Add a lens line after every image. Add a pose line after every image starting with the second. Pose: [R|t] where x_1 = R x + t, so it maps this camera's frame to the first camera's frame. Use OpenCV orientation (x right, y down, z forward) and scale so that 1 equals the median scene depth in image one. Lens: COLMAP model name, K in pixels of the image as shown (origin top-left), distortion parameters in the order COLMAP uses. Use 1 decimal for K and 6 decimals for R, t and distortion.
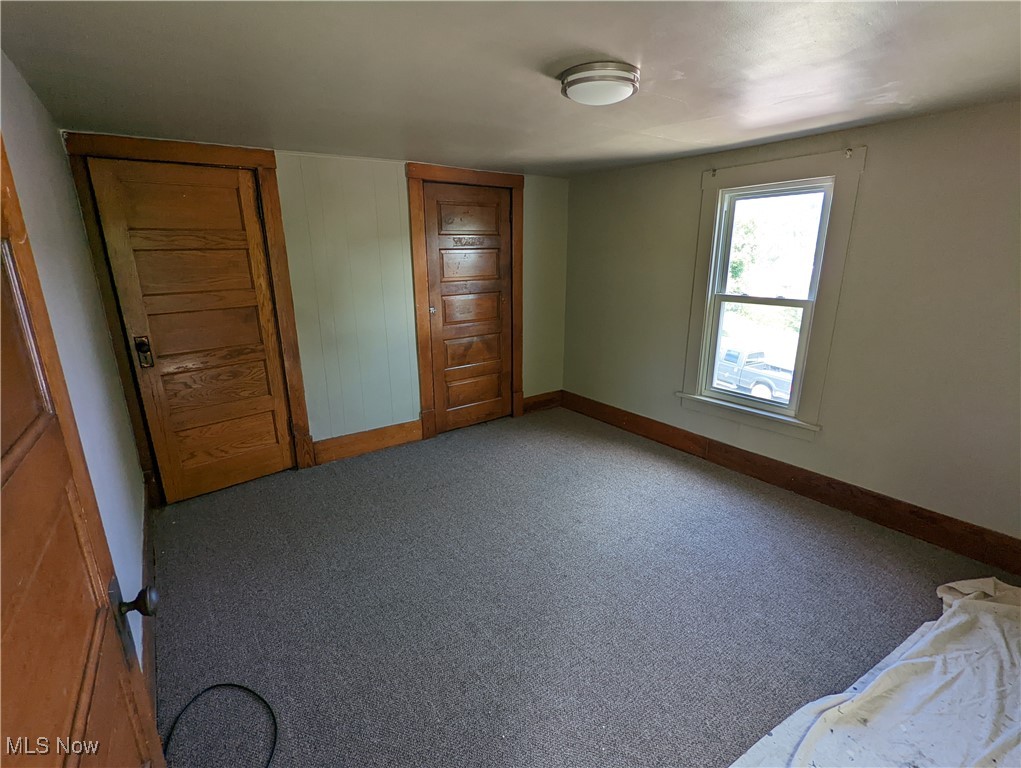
lens RADIAL K [[486.9, 0, 508.9], [0, 486.9, 384.6], [0, 0, 1]] dist [0.003810, -0.003330]
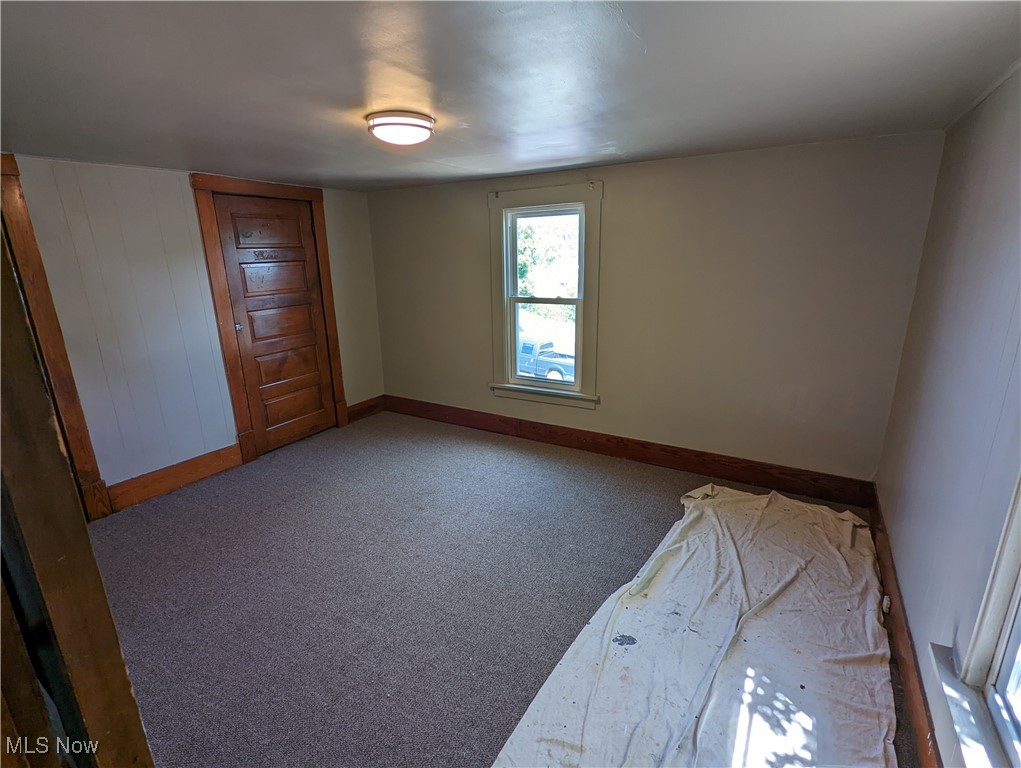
lens RADIAL K [[486.9, 0, 511.1], [0, 486.9, 382.3], [0, 0, 1]] dist [0.003810, -0.003330]
pose [[0.918585, -0.113988, 0.378429, -0.047770], [0.118293, 0.992907, 0.011937, 0.007090], [-0.377106, 0.033800, 0.925553, -0.094268]]
